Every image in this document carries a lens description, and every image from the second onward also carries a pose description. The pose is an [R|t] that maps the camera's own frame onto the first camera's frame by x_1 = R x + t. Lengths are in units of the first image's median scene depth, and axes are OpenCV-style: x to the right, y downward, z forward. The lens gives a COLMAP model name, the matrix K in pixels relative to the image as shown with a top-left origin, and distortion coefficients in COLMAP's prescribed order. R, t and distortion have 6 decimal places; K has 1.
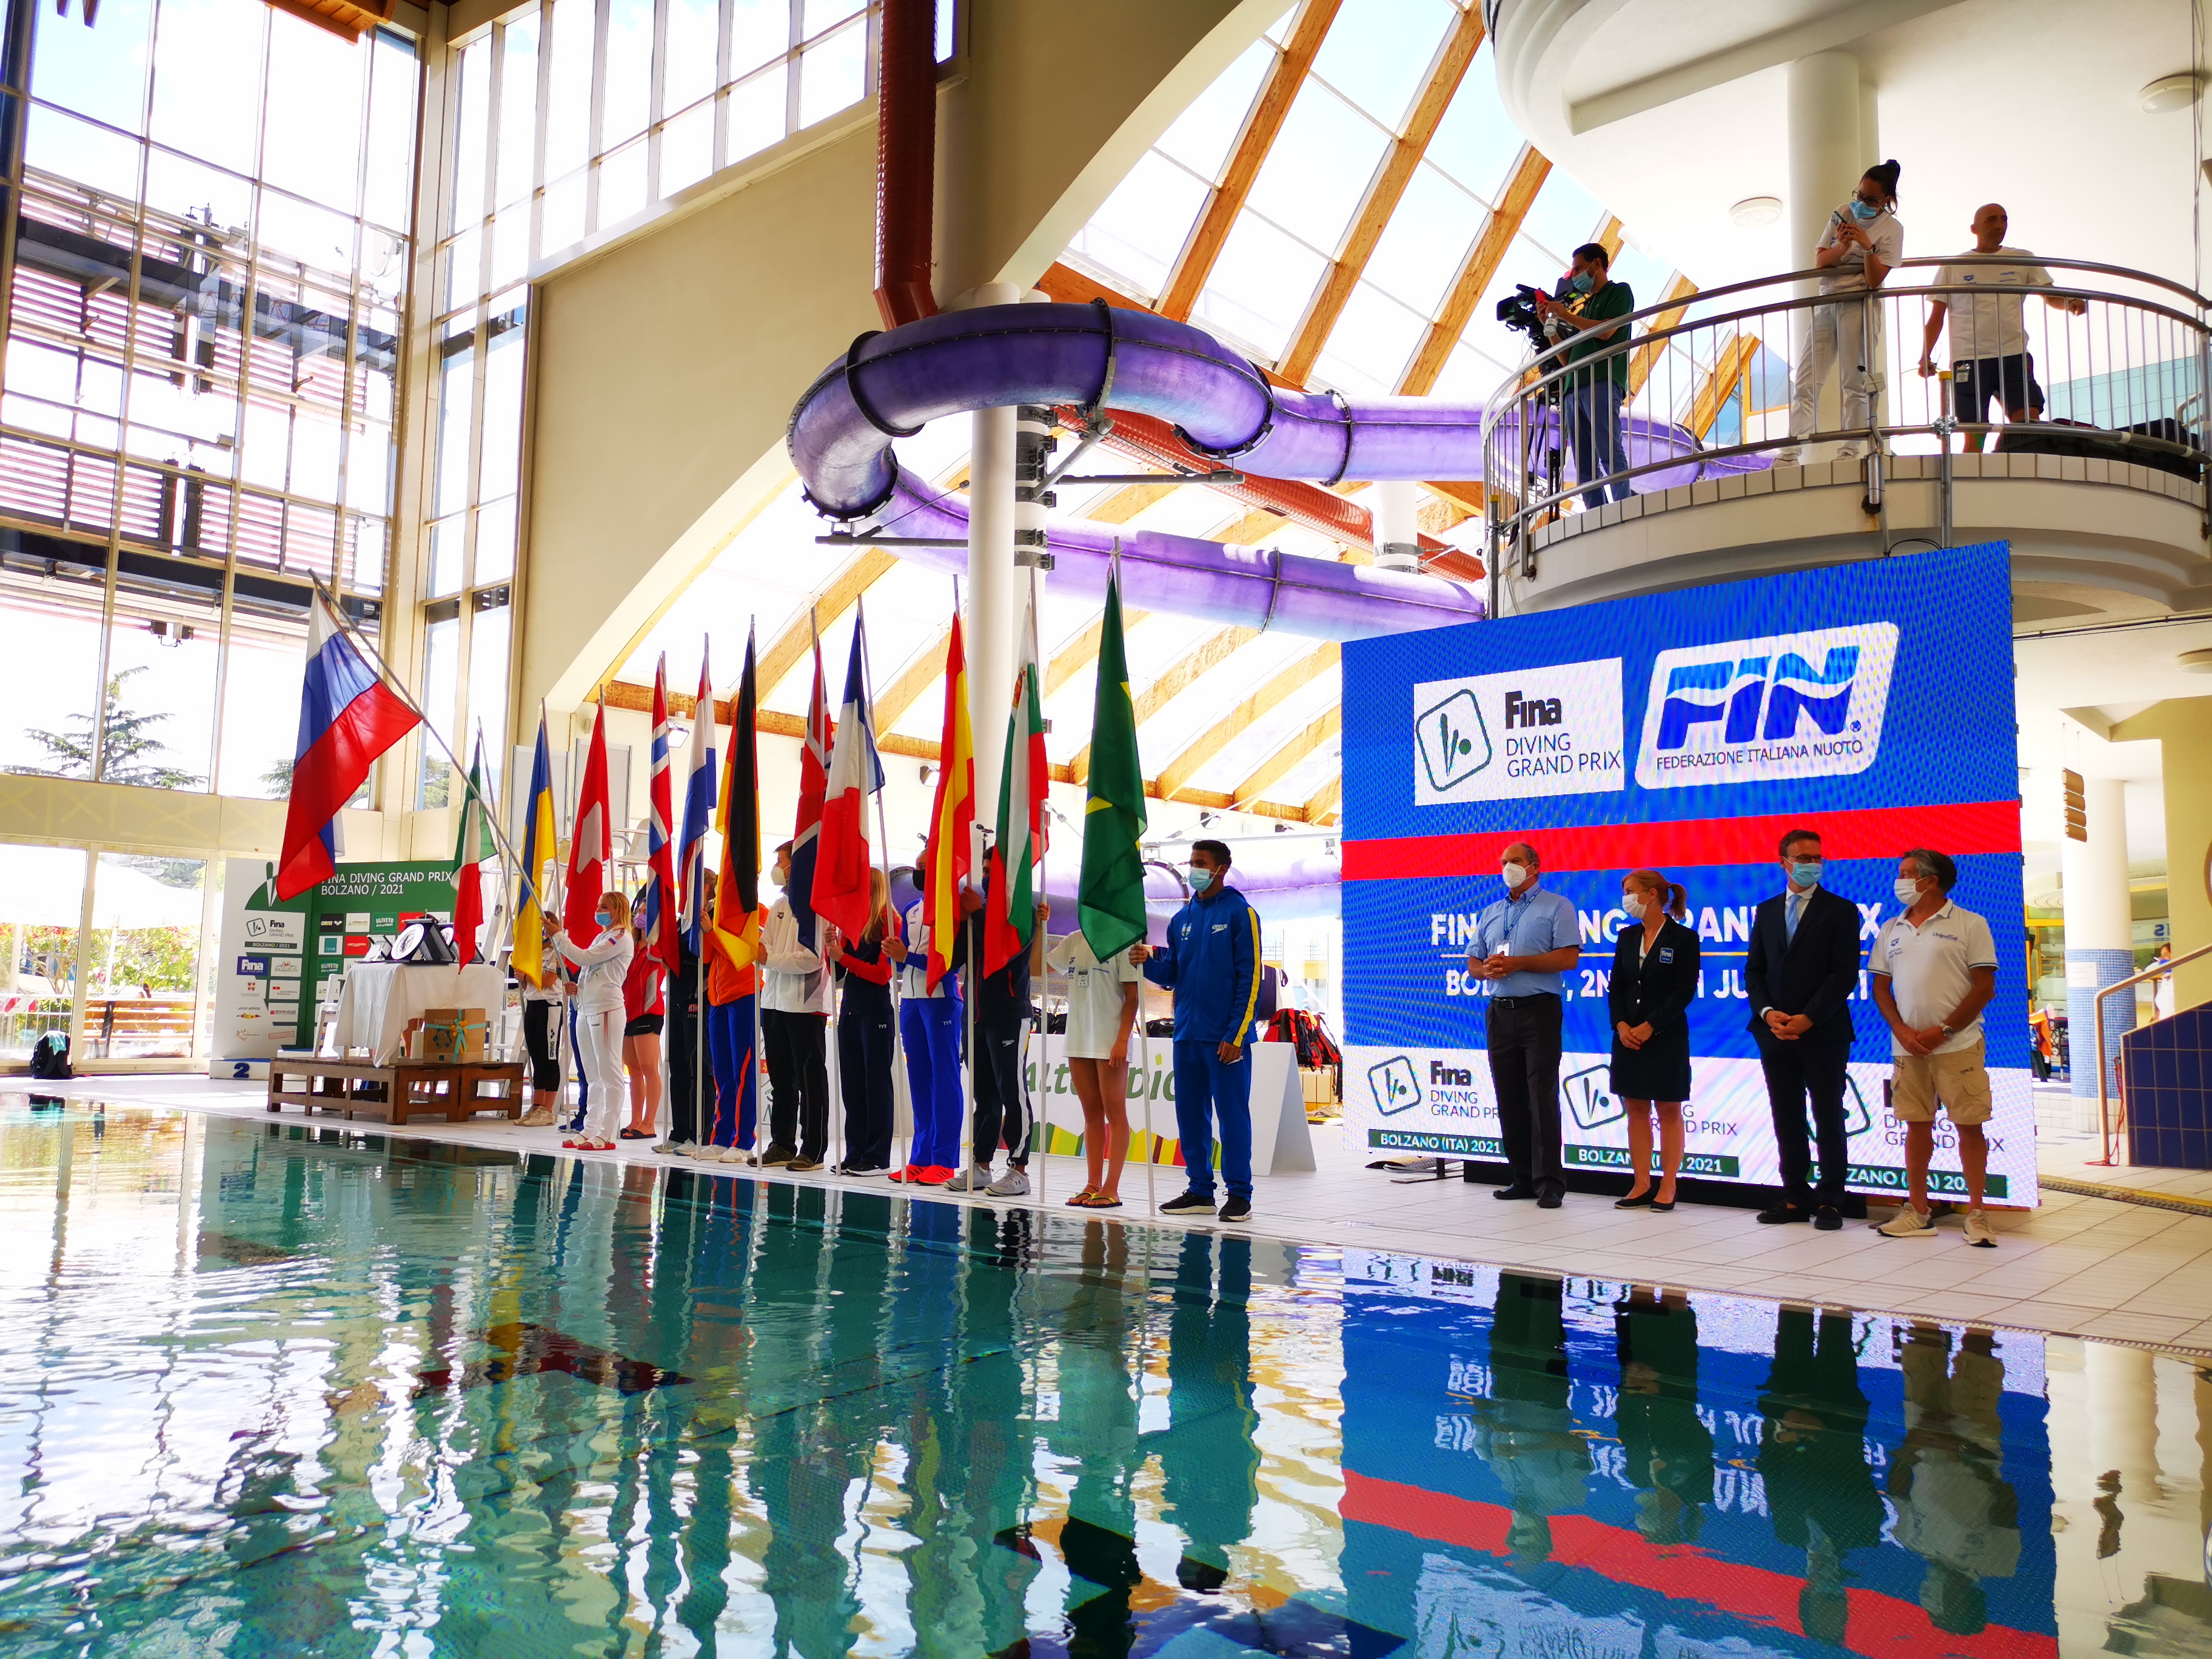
lens RADIAL K [[1695.5, 0, 1088.3], [0, 1695.5, 830.2], [0, 0, 1]] dist [0.040435, -0.025864]
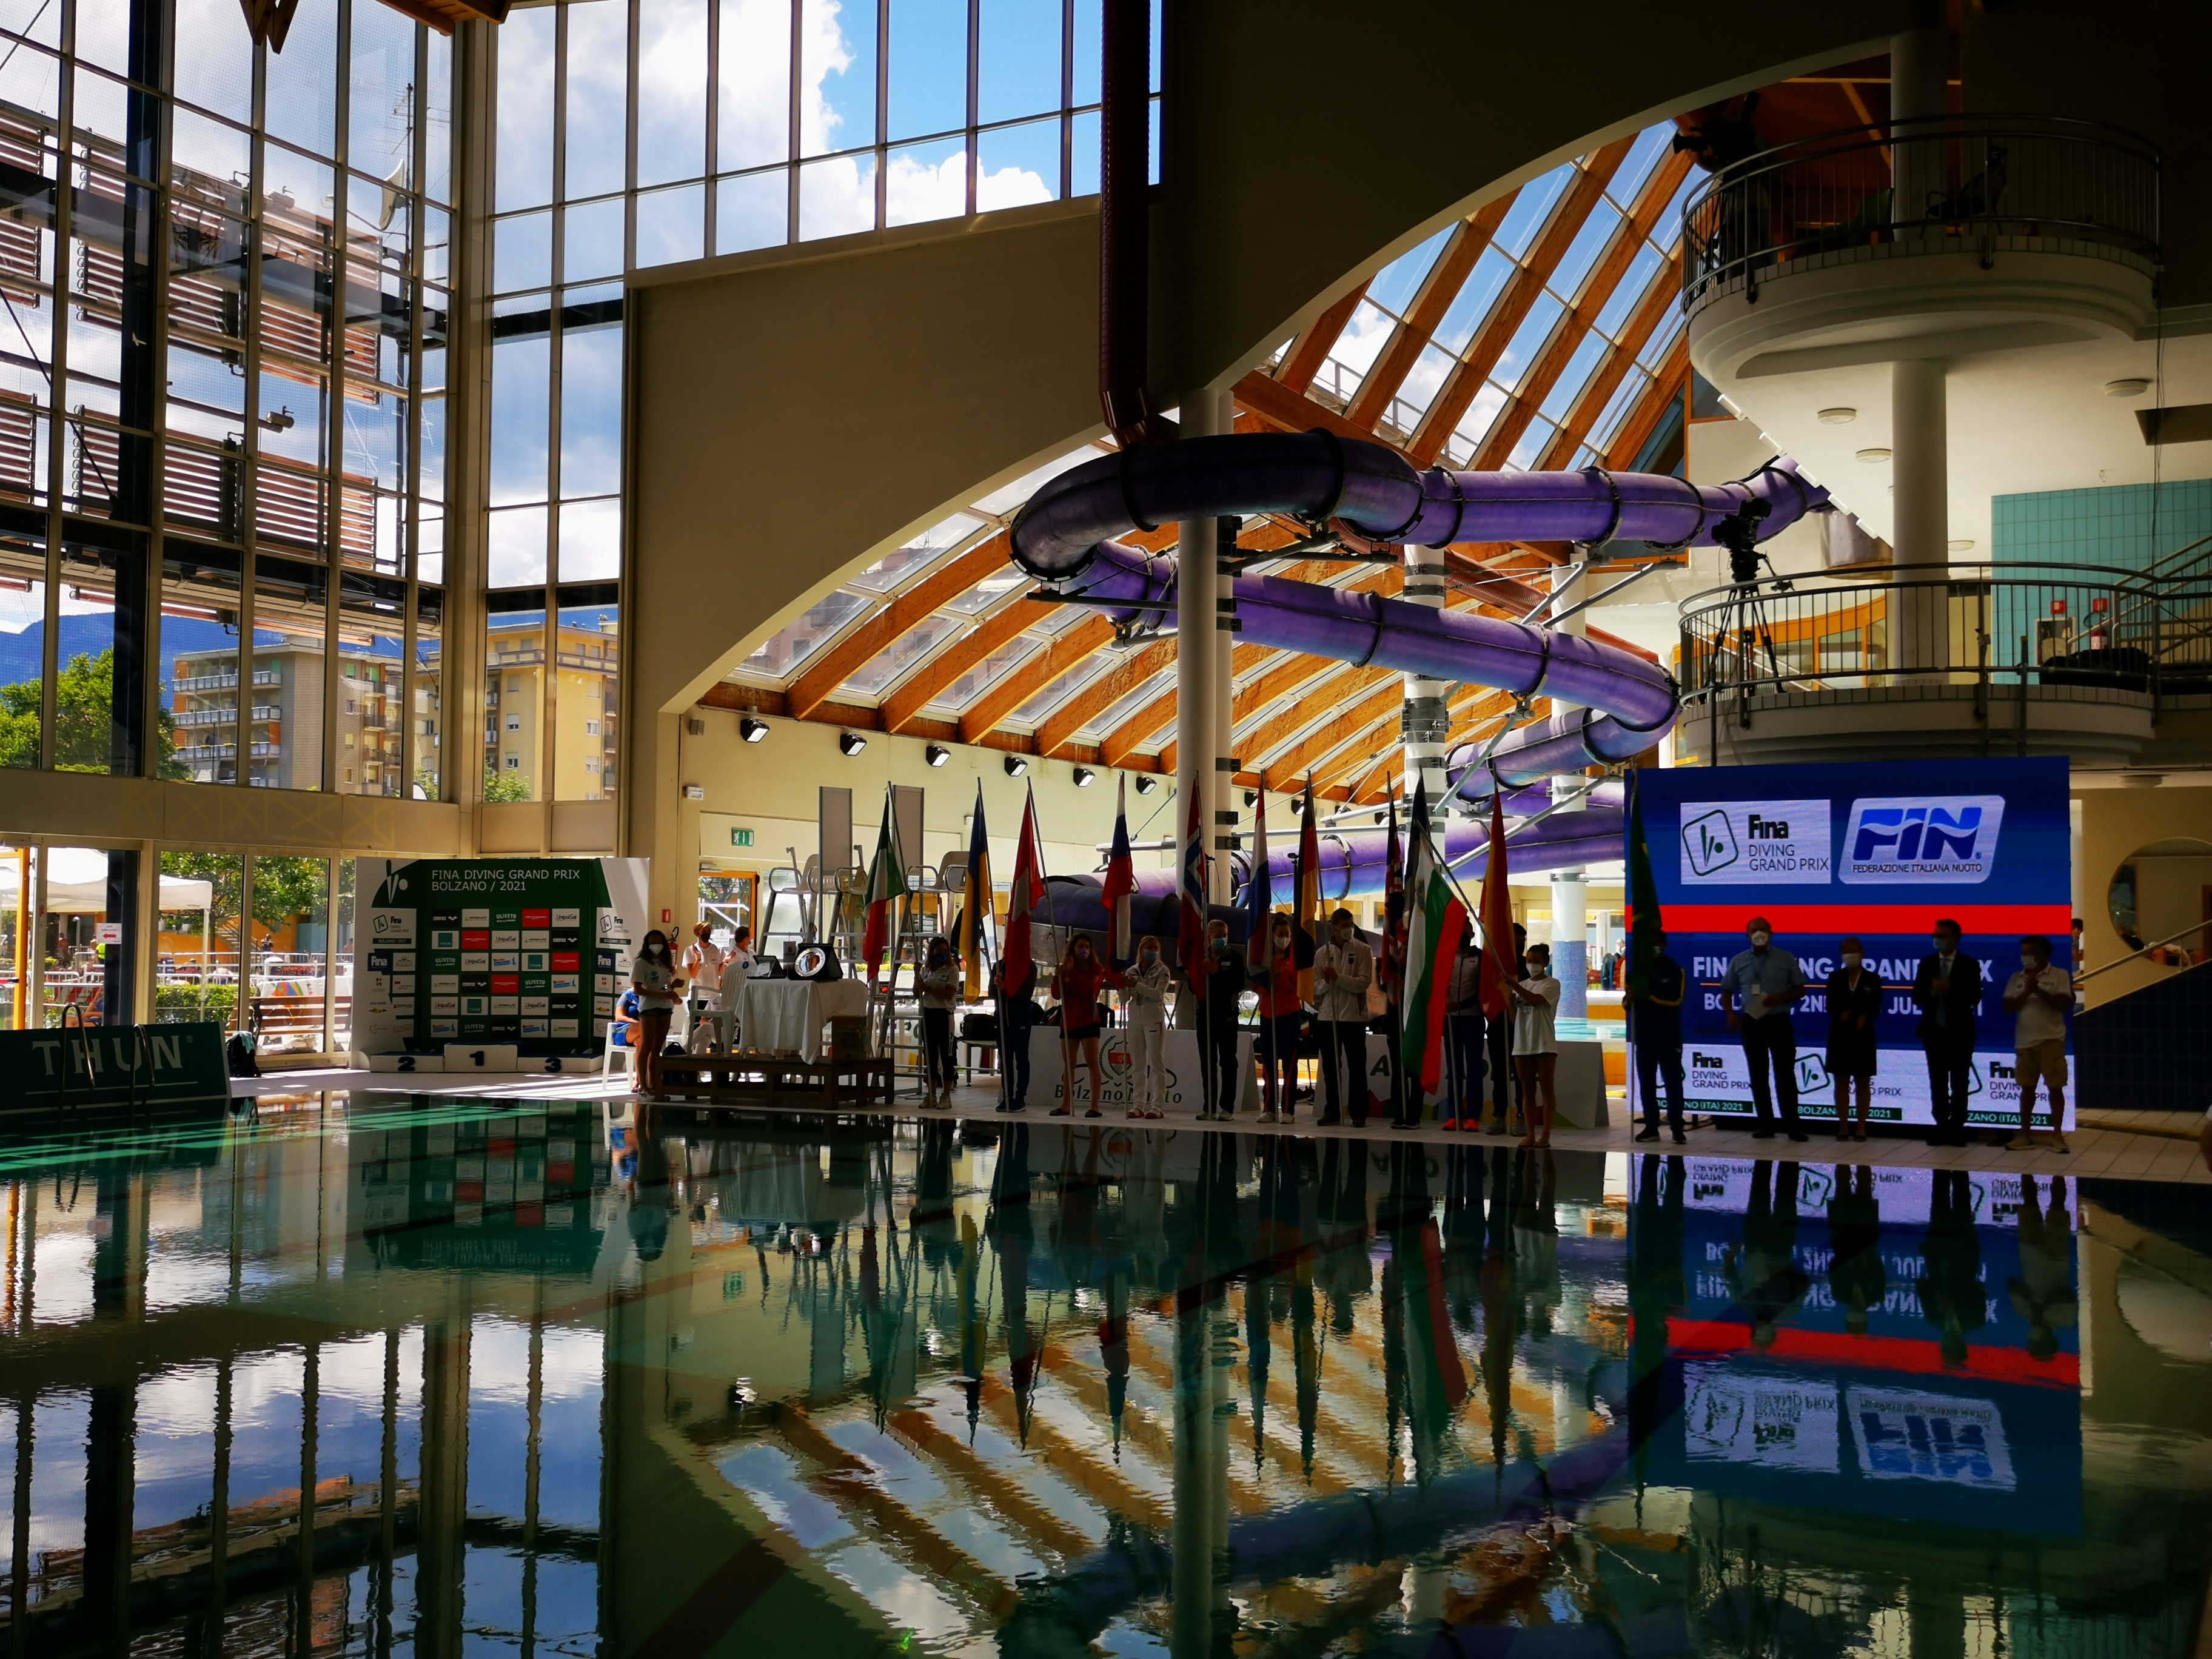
lens RADIAL K [[2457.7, 0, 985.7], [0, 2457.7, 809.4], [0, 0, 1]] dist [0.036492, 0.000000]
pose [[0.976762, -0.000218, 0.214328, -0.700792], [-0.012599, 0.998212, 0.058429, -0.159741], [-0.213958, -0.059771, 0.975013, -0.796241]]
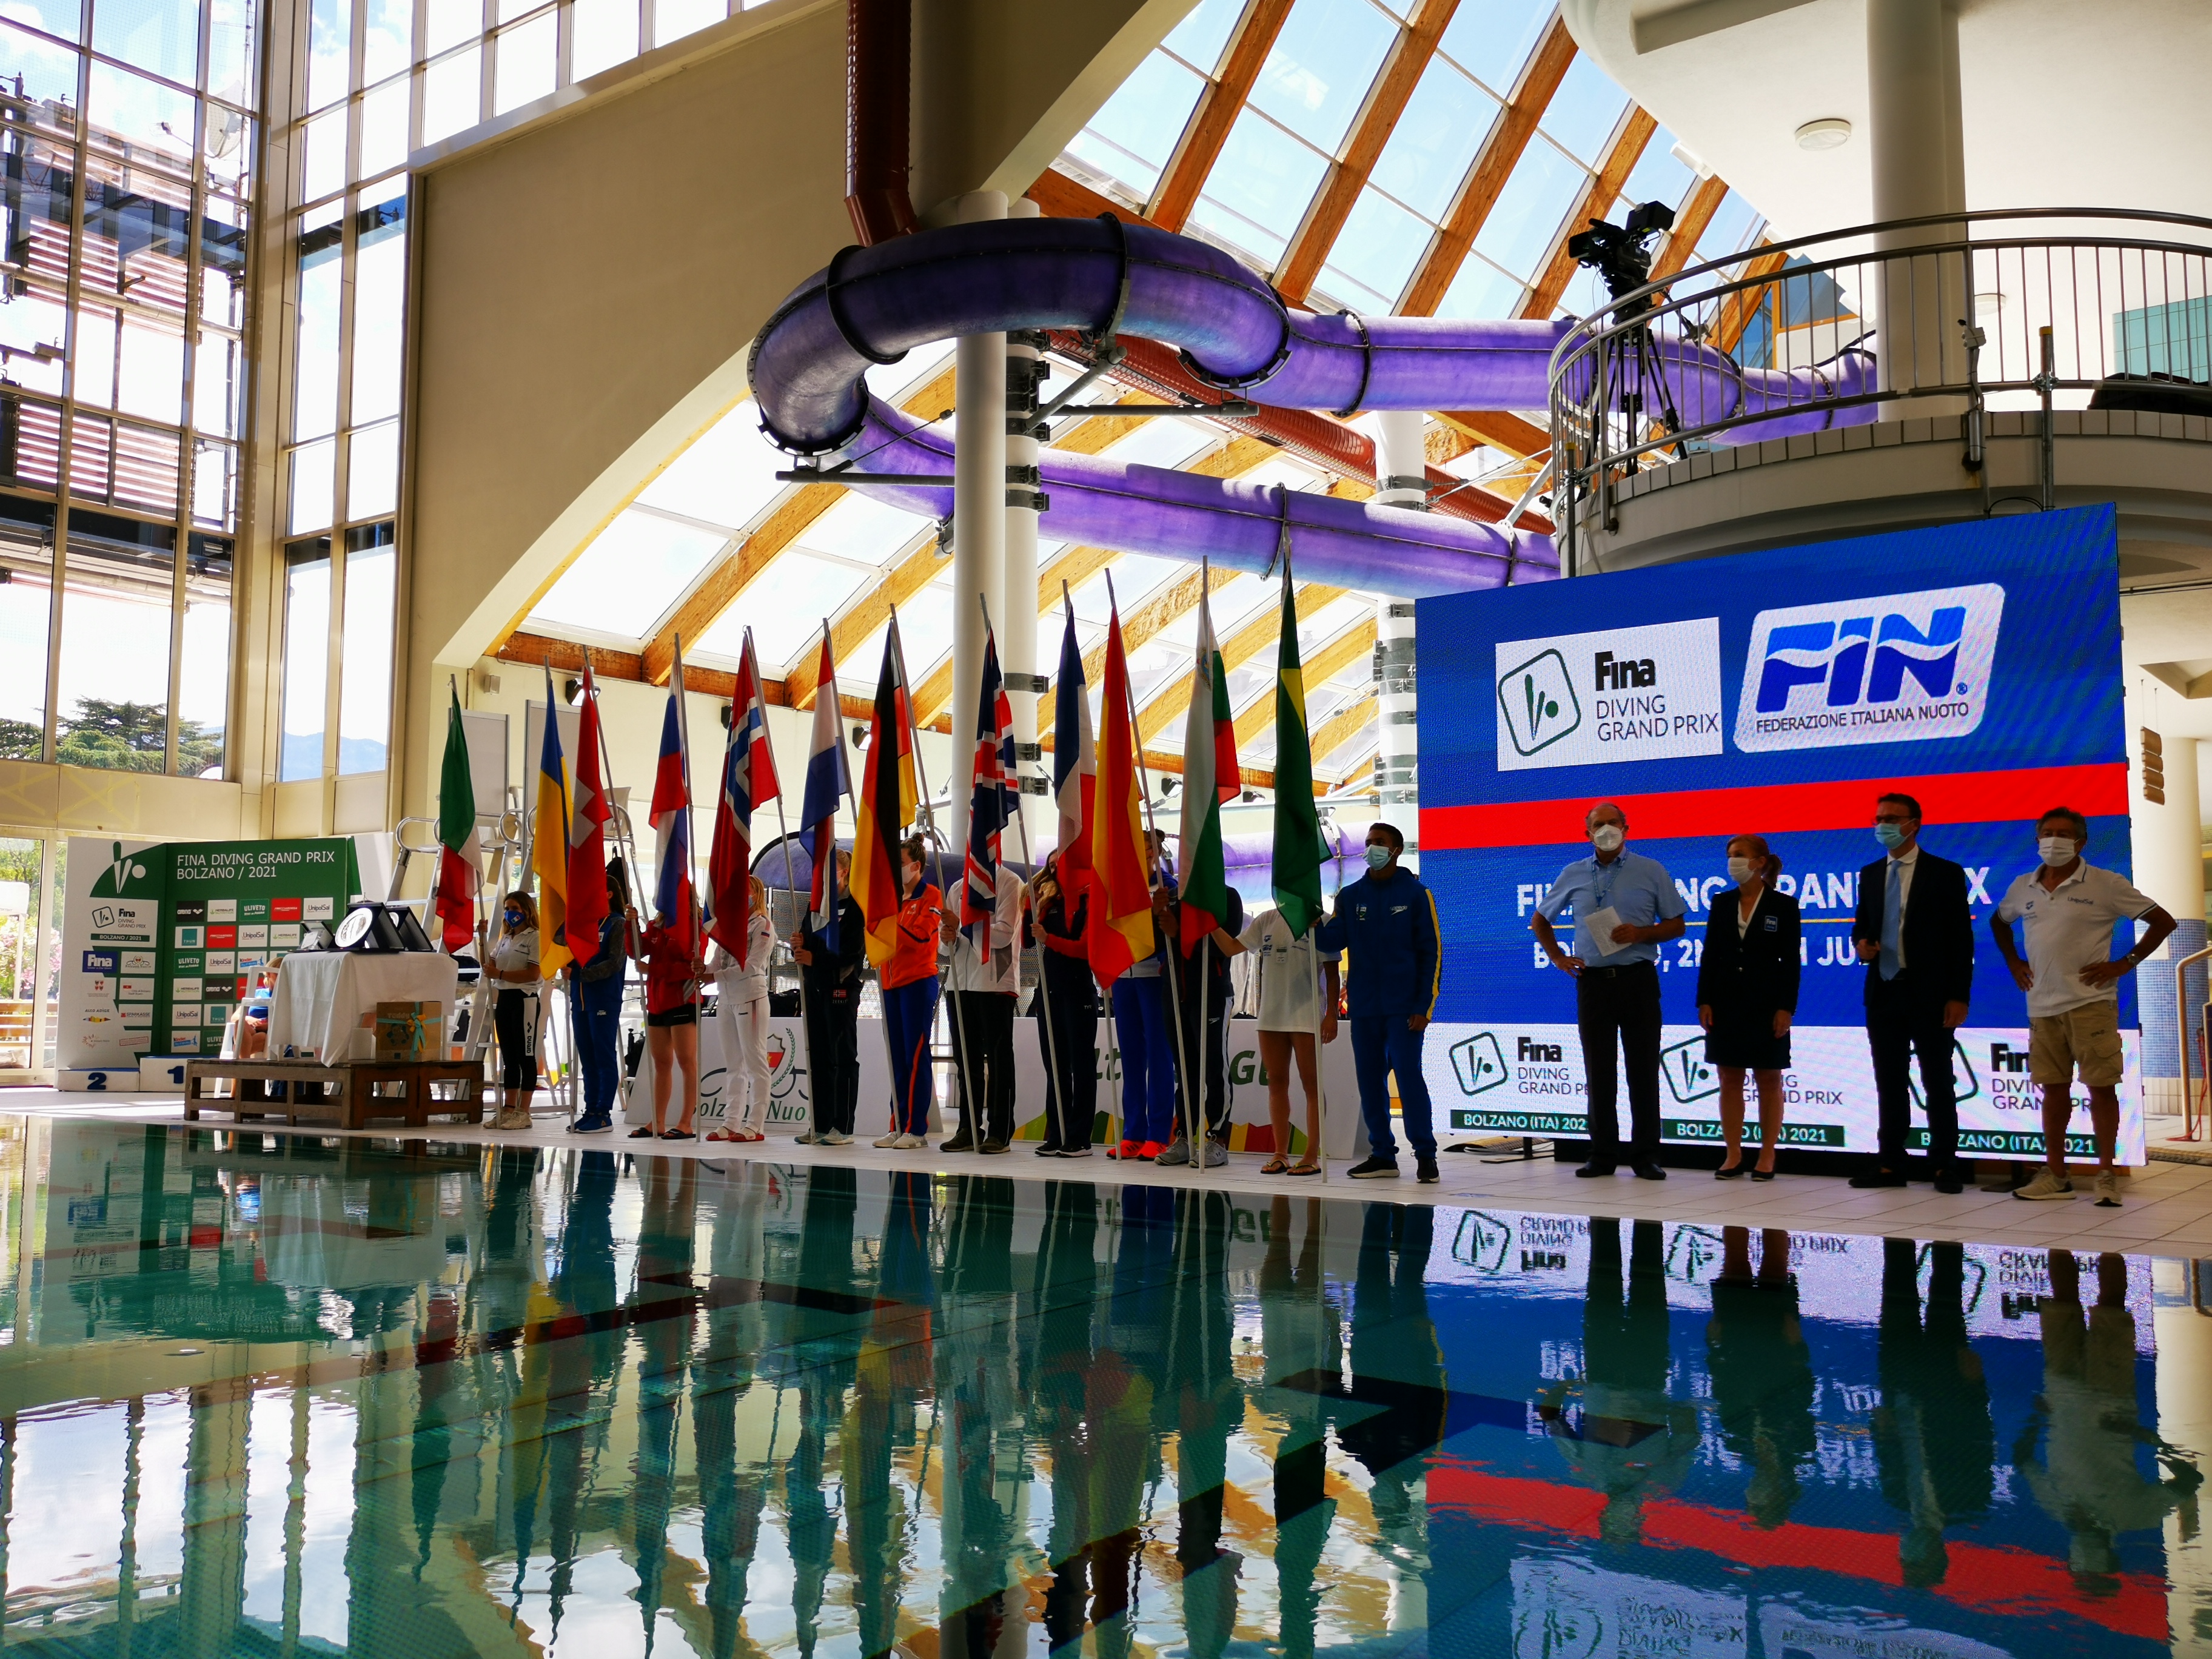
lens RADIAL K [[2043.6, 0, 1067.4], [0, 2043.6, 824.8], [0, 0, 1]] dist [0.031130, 0.000000]
pose [[0.998301, -0.006891, 0.057857, -0.092136], [0.006186, 0.999904, 0.012373, 0.000087], [-0.057936, -0.011994, 0.998248, -0.107292]]
